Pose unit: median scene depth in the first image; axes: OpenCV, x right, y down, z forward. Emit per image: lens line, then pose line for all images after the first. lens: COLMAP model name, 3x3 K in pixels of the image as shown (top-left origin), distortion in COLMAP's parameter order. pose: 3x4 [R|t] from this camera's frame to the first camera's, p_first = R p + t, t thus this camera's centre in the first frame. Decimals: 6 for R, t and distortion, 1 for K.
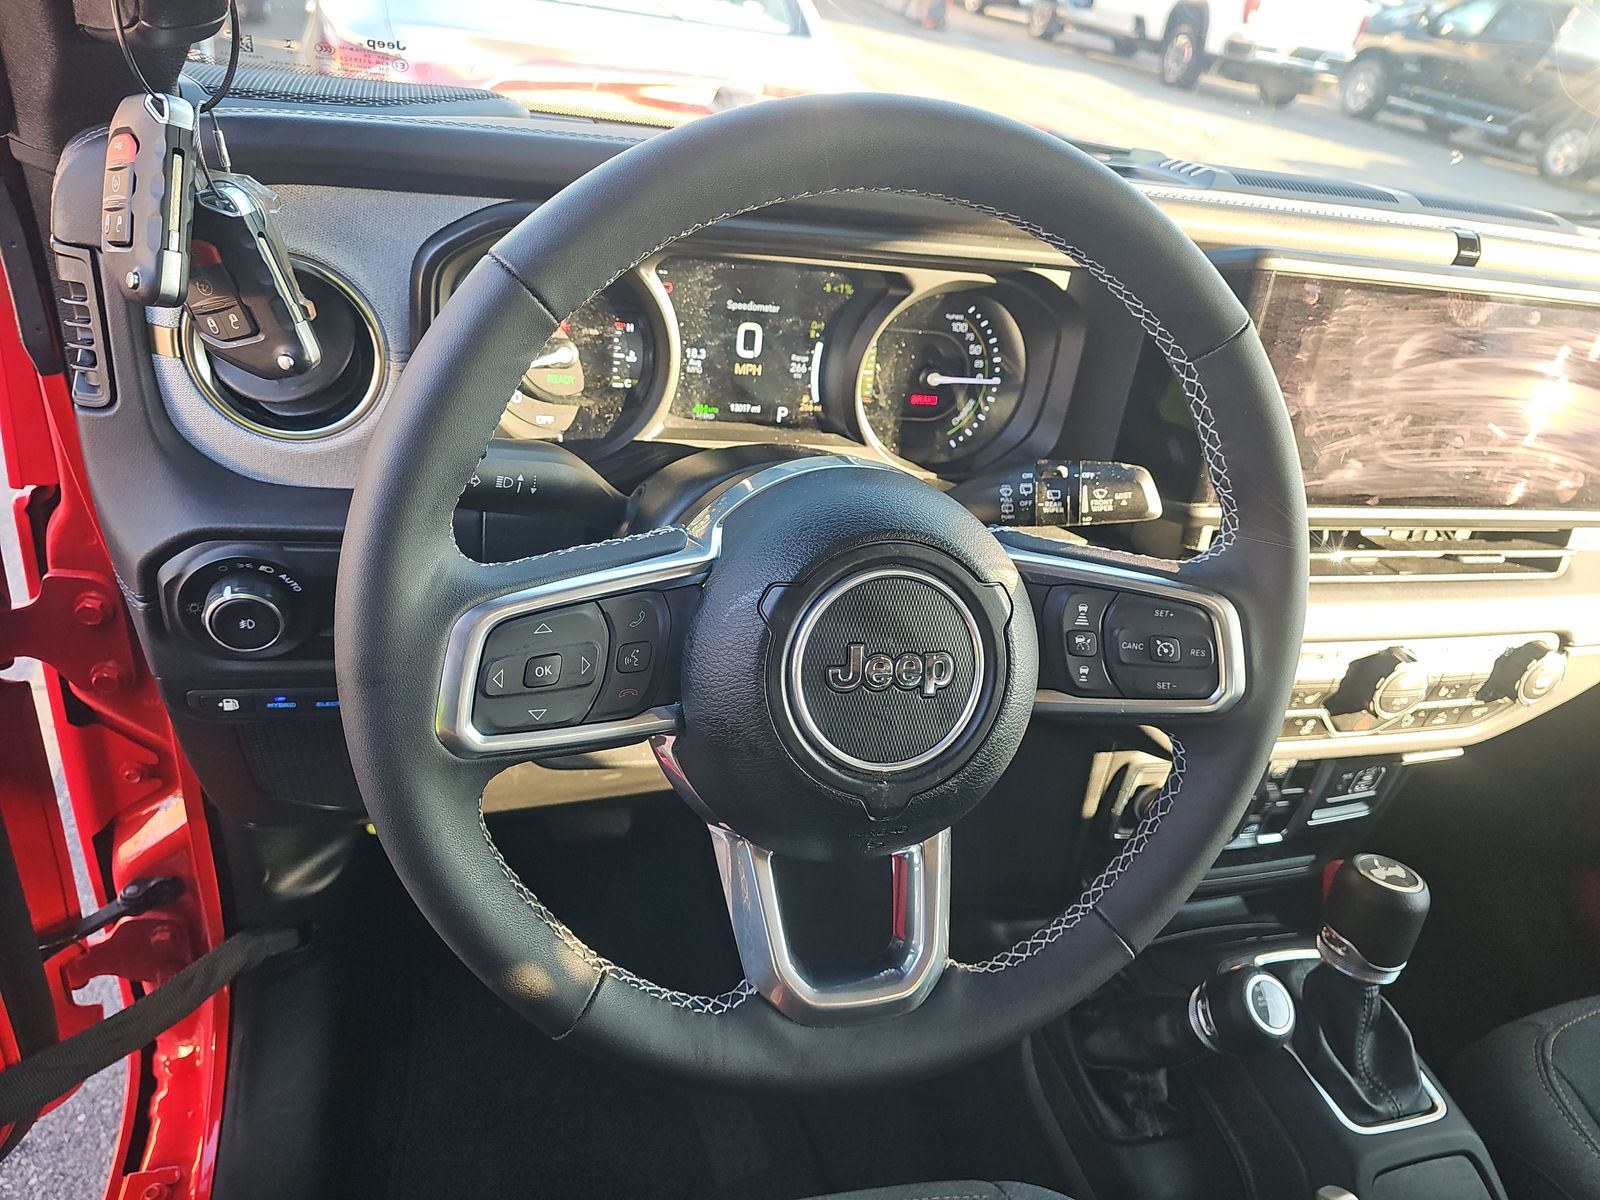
lens RADIAL K [[1088.3, 0, 805.7], [0, 1088.3, 594.1], [0, 0, 1]] dist [0.096517, -0.113822]
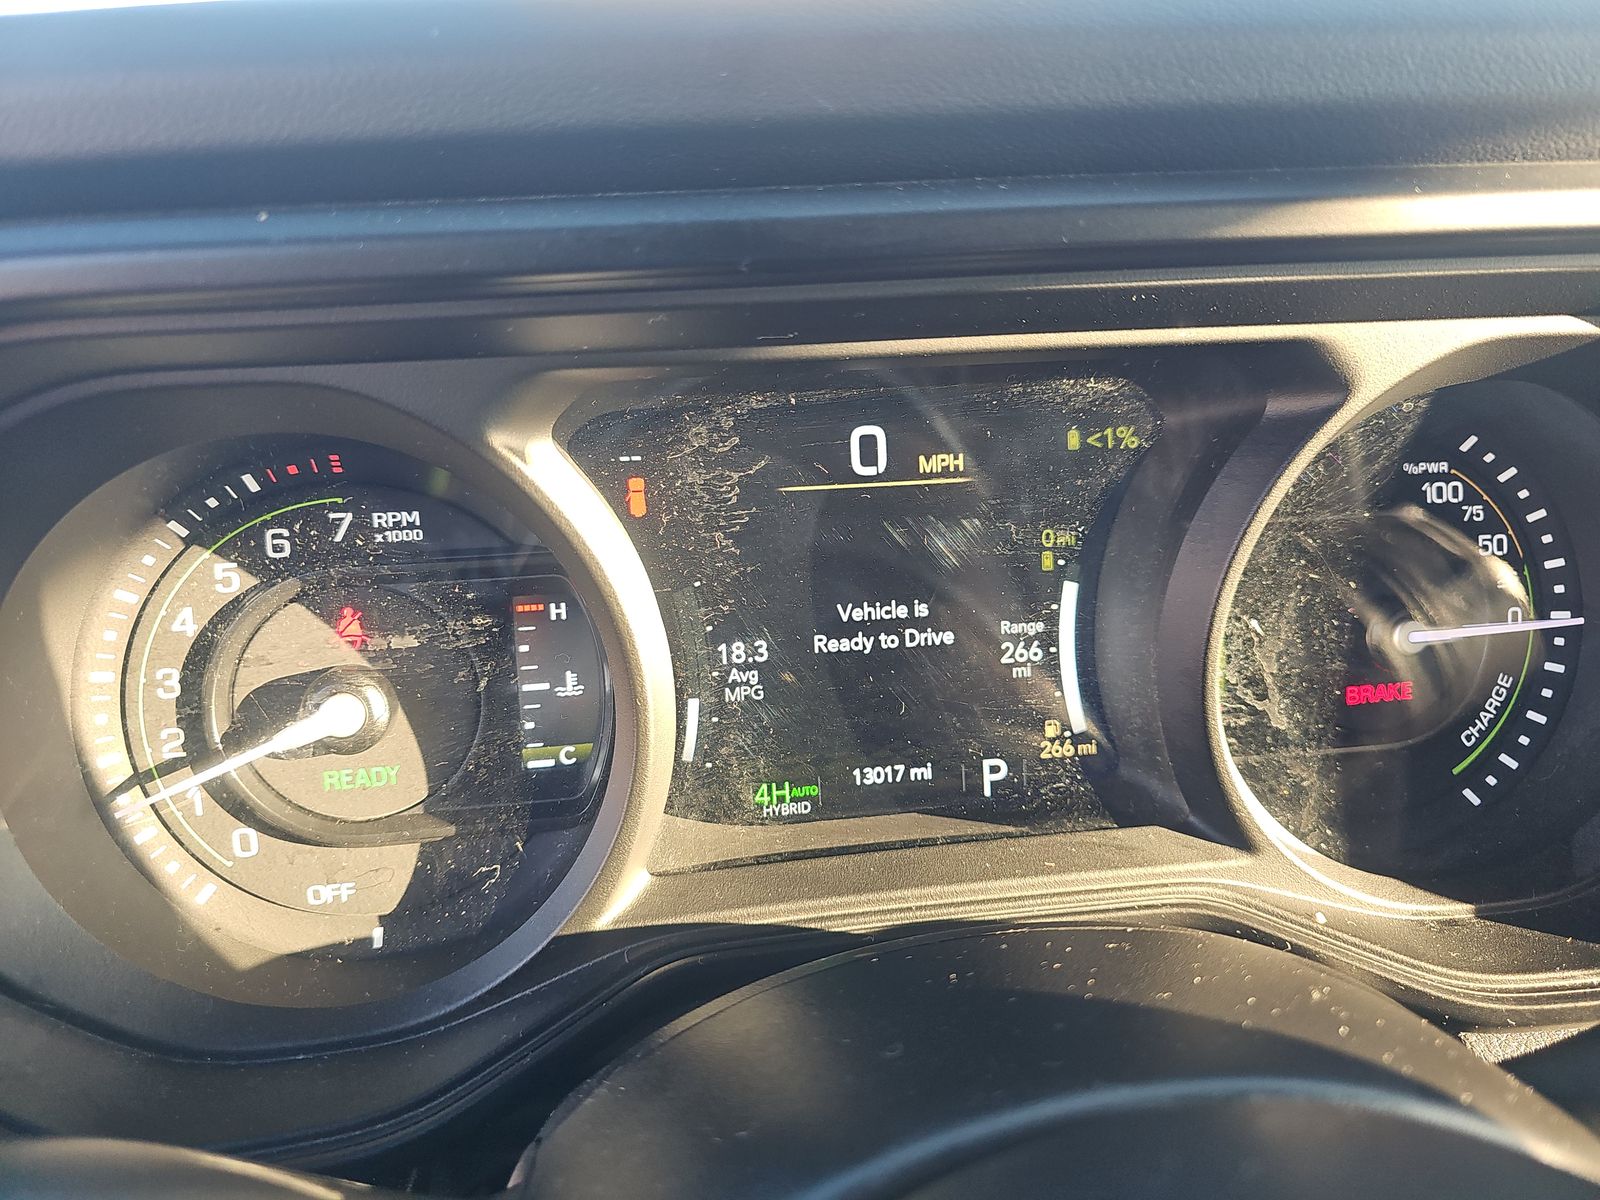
lens RADIAL K [[1088.3, 0, 805.7], [0, 1088.3, 594.1], [0, 0, 1]] dist [0.096517, -0.113822]
pose [[0.976233, -0.132480, -0.171520, -0.011972], [0.088978, 0.966641, -0.240185, -0.143493], [0.197618, 0.219215, 0.955454, 0.624920]]
